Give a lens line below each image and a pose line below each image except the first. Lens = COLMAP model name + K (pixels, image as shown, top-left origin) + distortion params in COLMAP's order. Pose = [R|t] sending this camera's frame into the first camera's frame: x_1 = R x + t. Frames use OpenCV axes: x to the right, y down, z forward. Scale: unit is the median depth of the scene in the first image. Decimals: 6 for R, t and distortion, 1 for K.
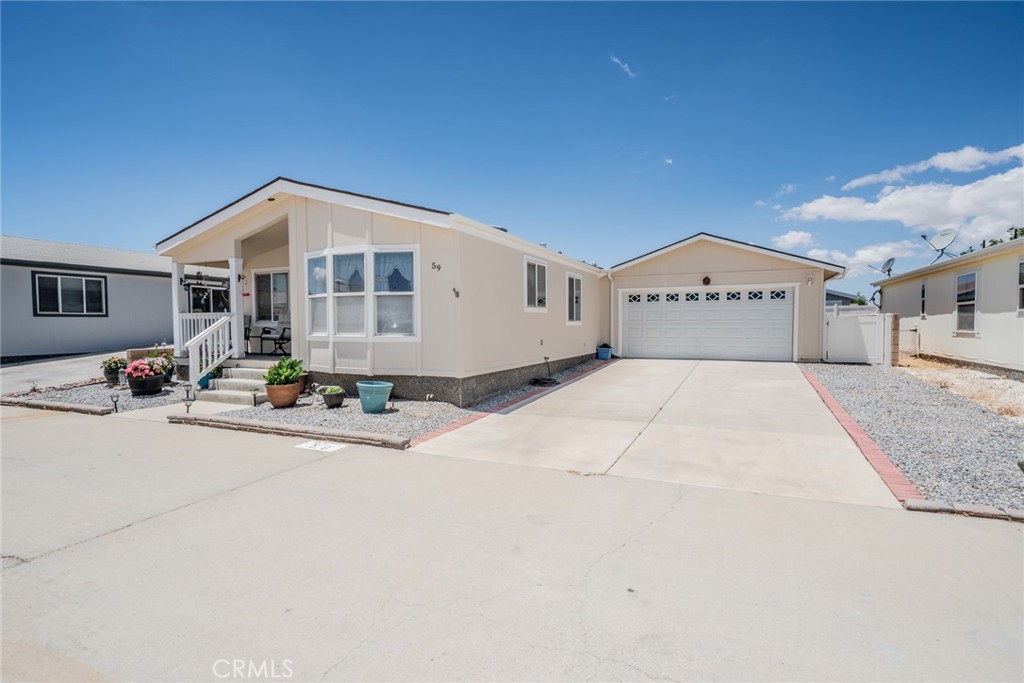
lens RADIAL K [[505.2, 0, 512.0], [0, 505.2, 341.5], [0, 0, 1]] dist [0.038000, -0.000122]
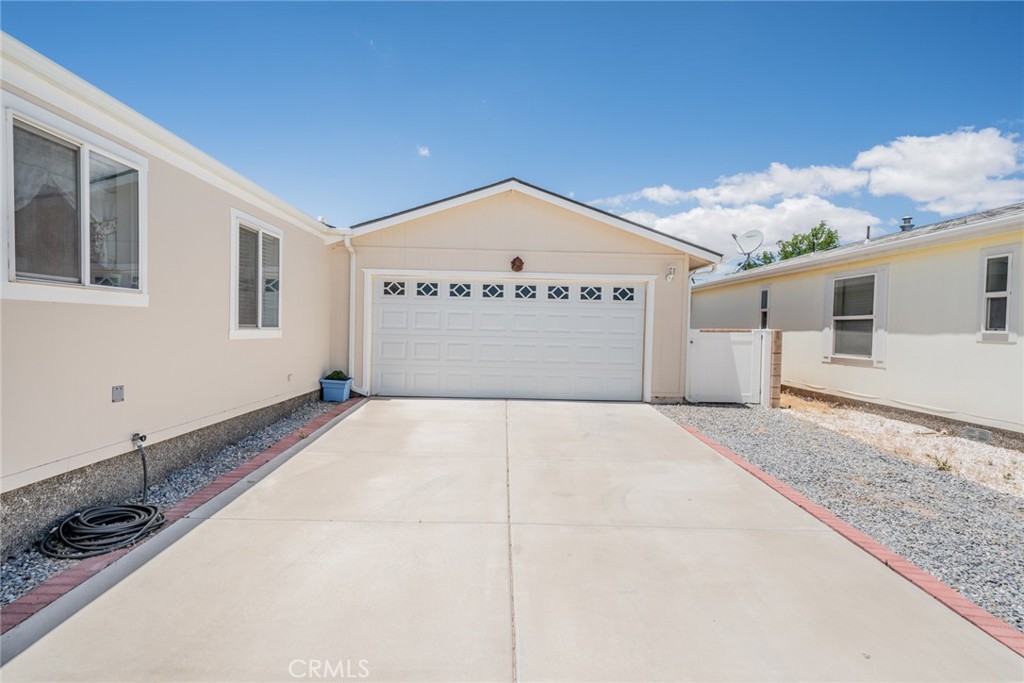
lens RADIAL K [[544.0, 0, 512.0], [0, 544.0, 341.5], [0, 0, 1]] dist [0.044253, 0.000319]
pose [[0.896575, 0.012702, 0.442711, 0.107462], [-0.009665, 0.999912, -0.009114, -0.026226], [-0.442787, 0.003893, 0.896618, 0.466156]]
